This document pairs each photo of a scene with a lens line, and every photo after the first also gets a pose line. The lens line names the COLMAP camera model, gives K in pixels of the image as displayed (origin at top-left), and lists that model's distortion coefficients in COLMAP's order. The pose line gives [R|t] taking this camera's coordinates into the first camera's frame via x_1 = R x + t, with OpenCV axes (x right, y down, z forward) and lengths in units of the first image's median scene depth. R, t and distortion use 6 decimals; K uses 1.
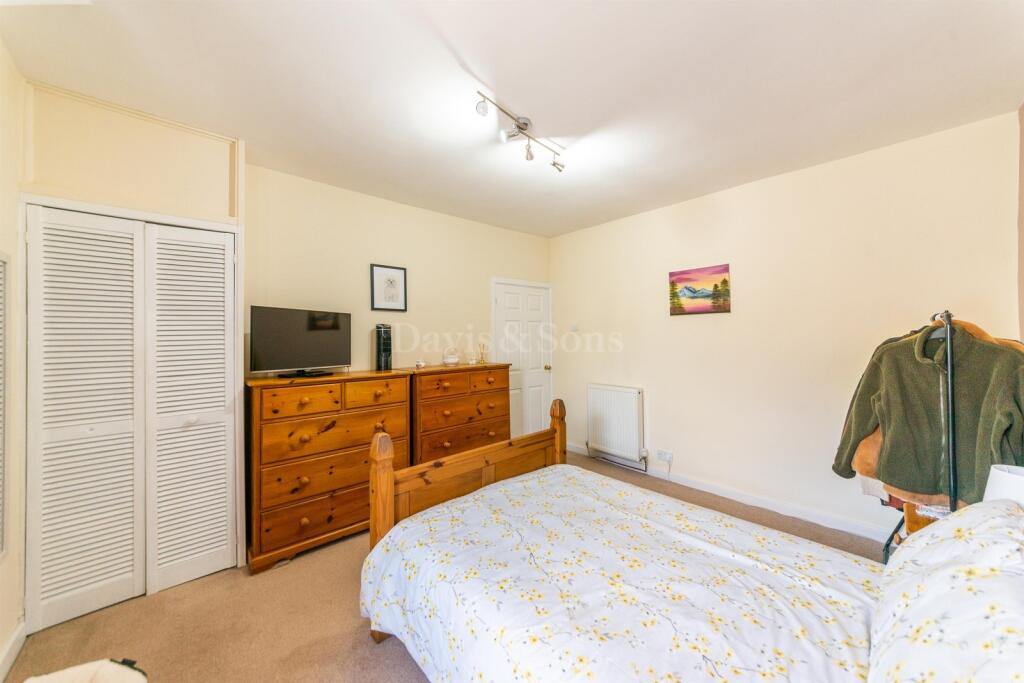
lens RADIAL K [[354.0, 0, 508.9], [0, 354.0, 329.9], [0, 0, 1]] dist [0.000686, 0.000002]
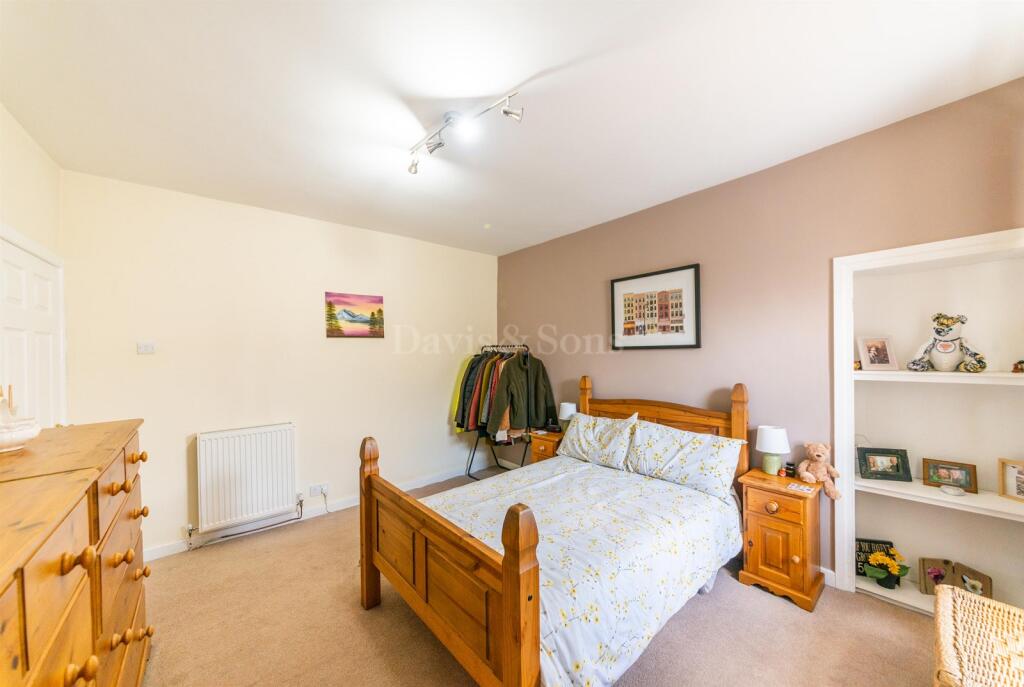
lens RADIAL K [[360.7, 0, 509.8], [0, 360.7, 351.6], [0, 0, 1]] dist [-0.000785, -0.000065]
pose [[0.038622, 0.011998, 0.999182, -0.536862], [0.001878, 0.999925, -0.012080, 0.010485], [-0.999252, 0.002343, 0.038597, 0.522650]]
